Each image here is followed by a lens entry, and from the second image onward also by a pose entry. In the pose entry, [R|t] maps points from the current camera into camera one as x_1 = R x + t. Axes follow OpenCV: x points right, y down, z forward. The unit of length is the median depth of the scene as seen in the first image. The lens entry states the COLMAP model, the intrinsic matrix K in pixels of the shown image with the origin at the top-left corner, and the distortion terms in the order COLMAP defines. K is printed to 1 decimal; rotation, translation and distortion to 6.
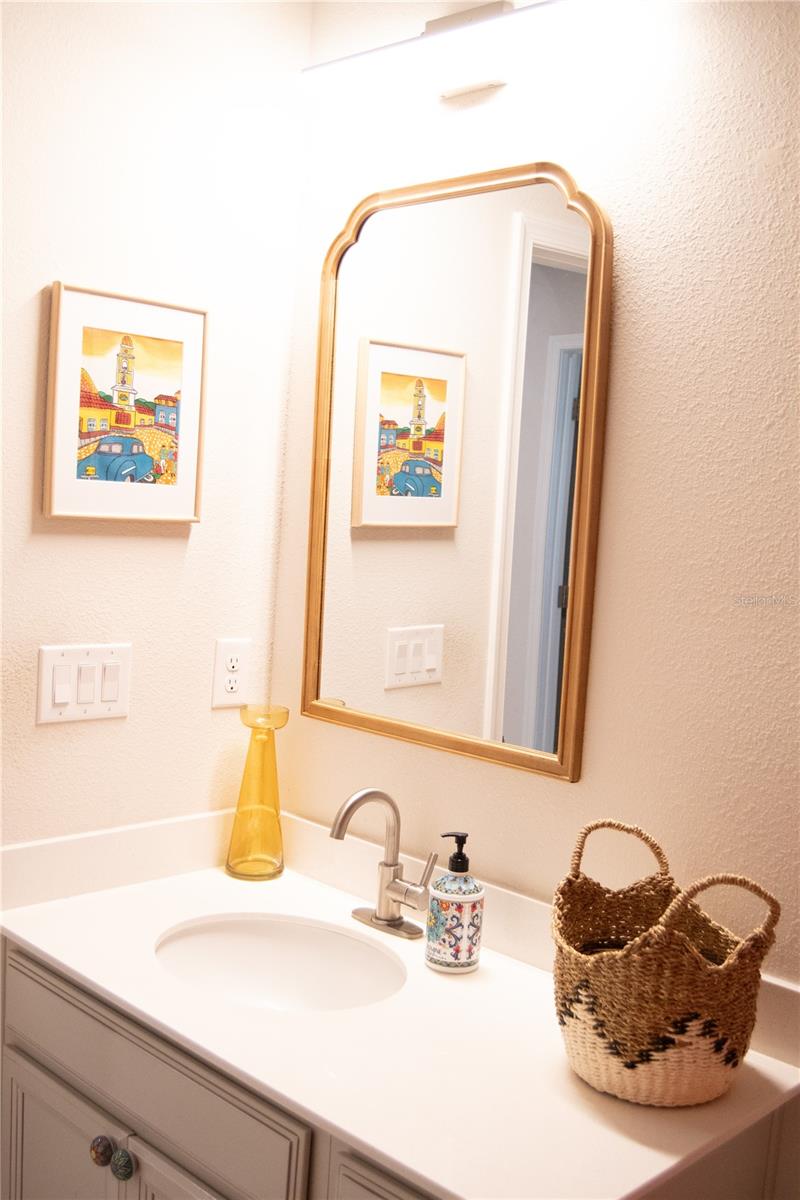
lens RADIAL K [[1238.6, 0, 400.0], [0, 1238.6, 600.0], [0, 0, 1]] dist [-0.058380, -0.013743]
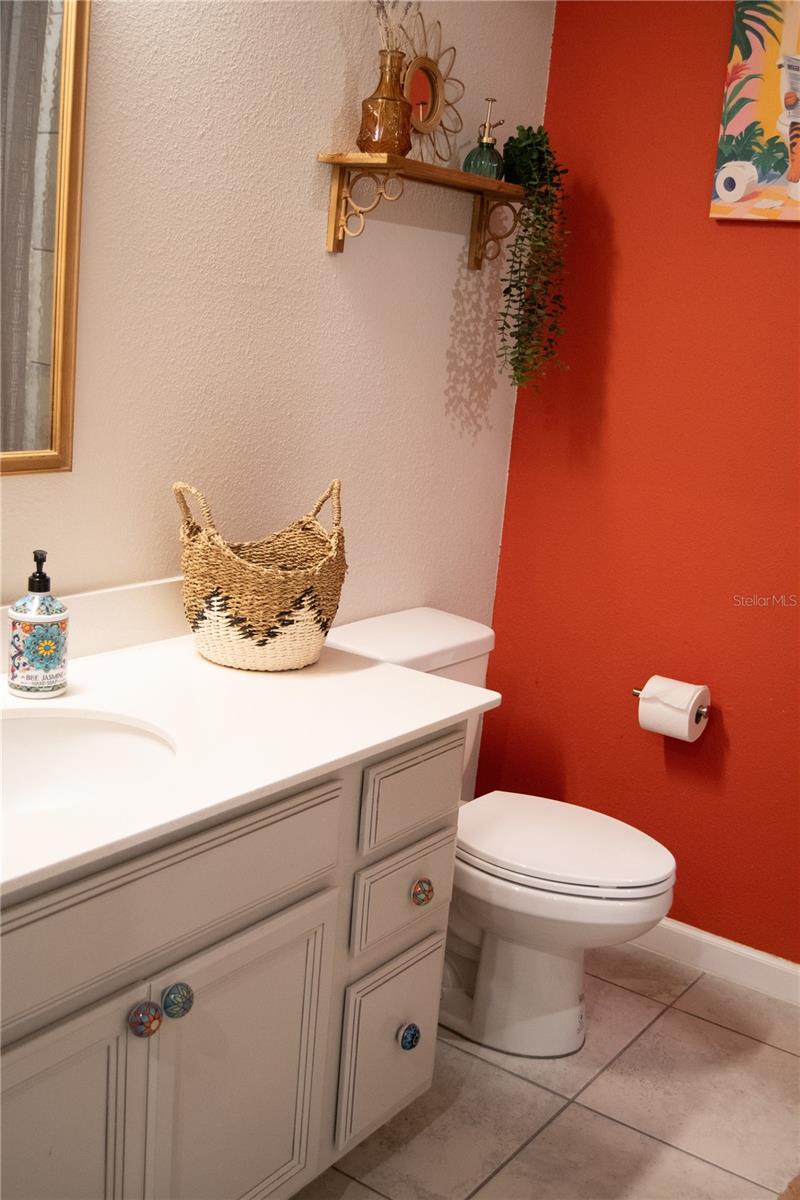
lens RADIAL K [[1231.0, 0, 400.0], [0, 1231.0, 600.0], [0, 0, 1]] dist [-0.071184, 0.030135]
pose [[-0.141673, -0.293112, 0.945523, -0.958090], [-0.013890, 0.955652, 0.294171, -0.056342], [-0.989816, 0.028543, -0.139462, 0.941911]]
